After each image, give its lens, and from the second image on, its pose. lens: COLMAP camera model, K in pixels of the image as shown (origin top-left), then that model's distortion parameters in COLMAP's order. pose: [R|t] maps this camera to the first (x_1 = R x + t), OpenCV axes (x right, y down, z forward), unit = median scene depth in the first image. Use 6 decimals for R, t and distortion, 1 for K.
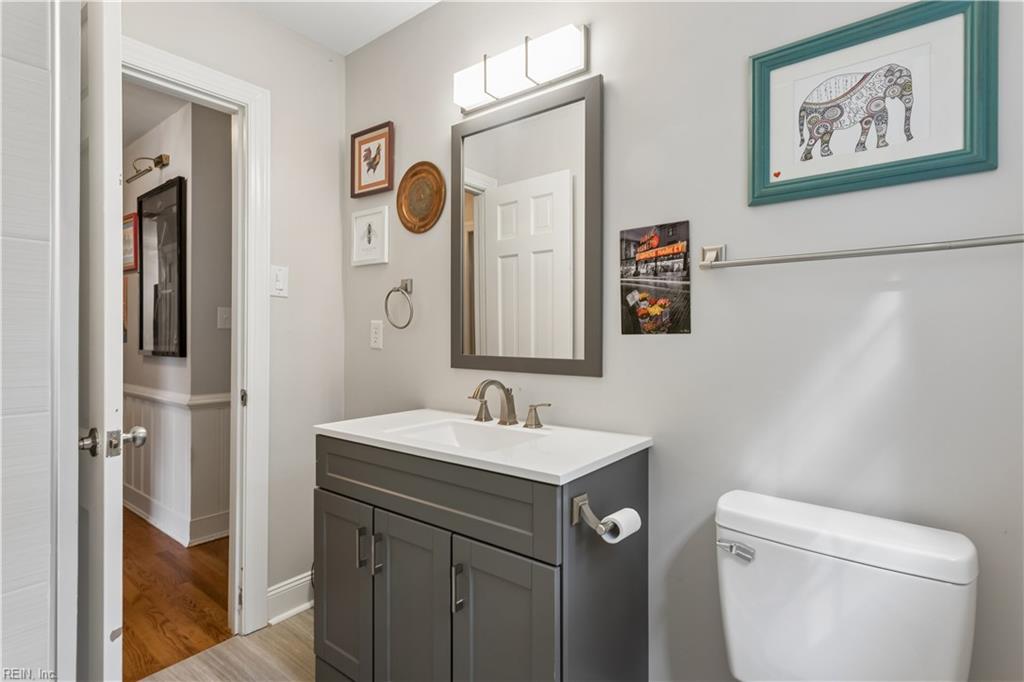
lens RADIAL K [[501.2, 0, 515.1], [0, 501.2, 343.1], [0, 0, 1]] dist [0.003876, 0.000536]
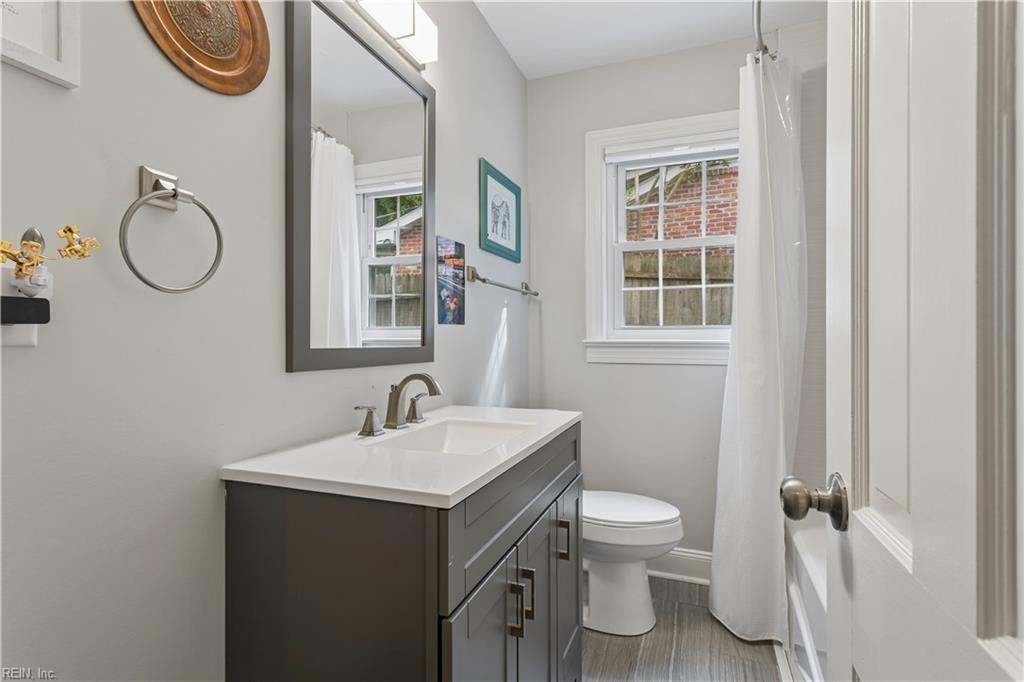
lens RADIAL K [[501.2, 0, 515.1], [0, 501.2, 343.1], [0, 0, 1]] dist [0.003876, 0.000536]
pose [[-0.298271, -0.004334, 0.954471, -0.993066], [0.021215, 0.999713, 0.011168, 0.019220], [-0.954245, 0.023580, -0.298093, 1.223536]]
